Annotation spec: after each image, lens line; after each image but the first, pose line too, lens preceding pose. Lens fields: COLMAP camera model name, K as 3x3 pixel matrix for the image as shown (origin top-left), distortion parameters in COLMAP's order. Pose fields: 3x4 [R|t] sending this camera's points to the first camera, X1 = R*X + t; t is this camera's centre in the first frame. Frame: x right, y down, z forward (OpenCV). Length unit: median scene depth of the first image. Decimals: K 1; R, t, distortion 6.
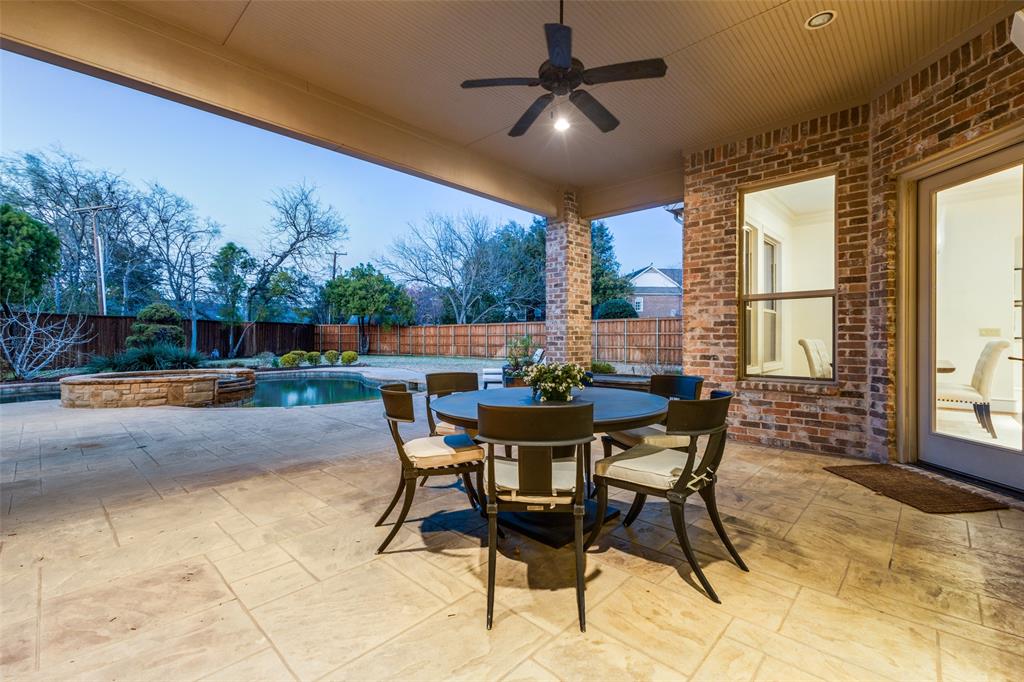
lens RADIAL K [[440.6, 0, 514.4], [0, 440.6, 338.6], [0, 0, 1]] dist [0.017791, -0.006591]
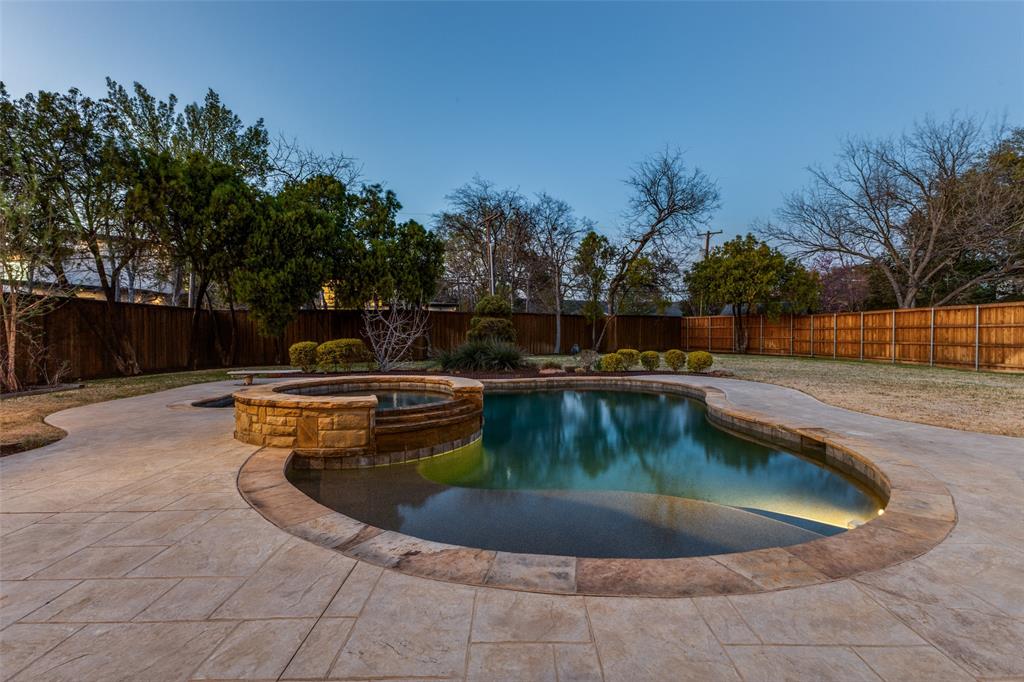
lens RADIAL K [[440.6, 0, 514.4], [0, 440.6, 338.6], [0, 0, 1]] dist [0.017791, -0.006591]
pose [[0.679424, 0.007315, -0.733710, -0.044895], [0.001125, 0.999939, 0.011011, 0.001006], [0.733745, -0.008306, 0.679374, 0.202248]]
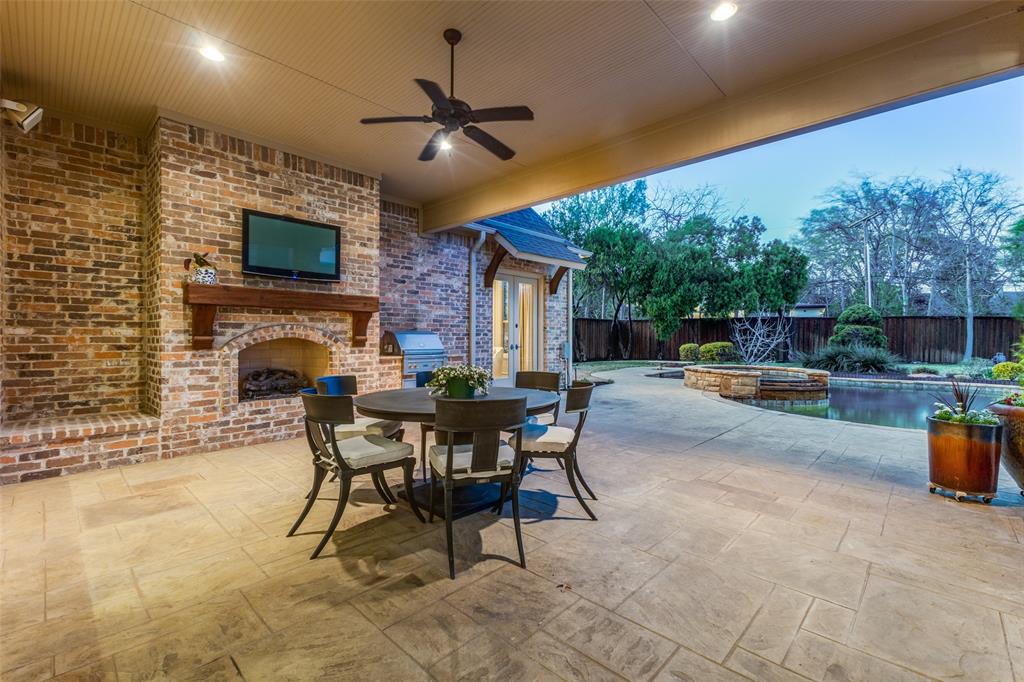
lens RADIAL K [[440.6, 0, 514.4], [0, 440.6, 338.6], [0, 0, 1]] dist [0.017791, -0.006591]
pose [[-0.001502, 0.009370, -0.999955, 0.112239], [-0.007130, 0.999931, 0.009380, -0.002339], [0.999973, 0.007144, -0.001435, 0.104243]]
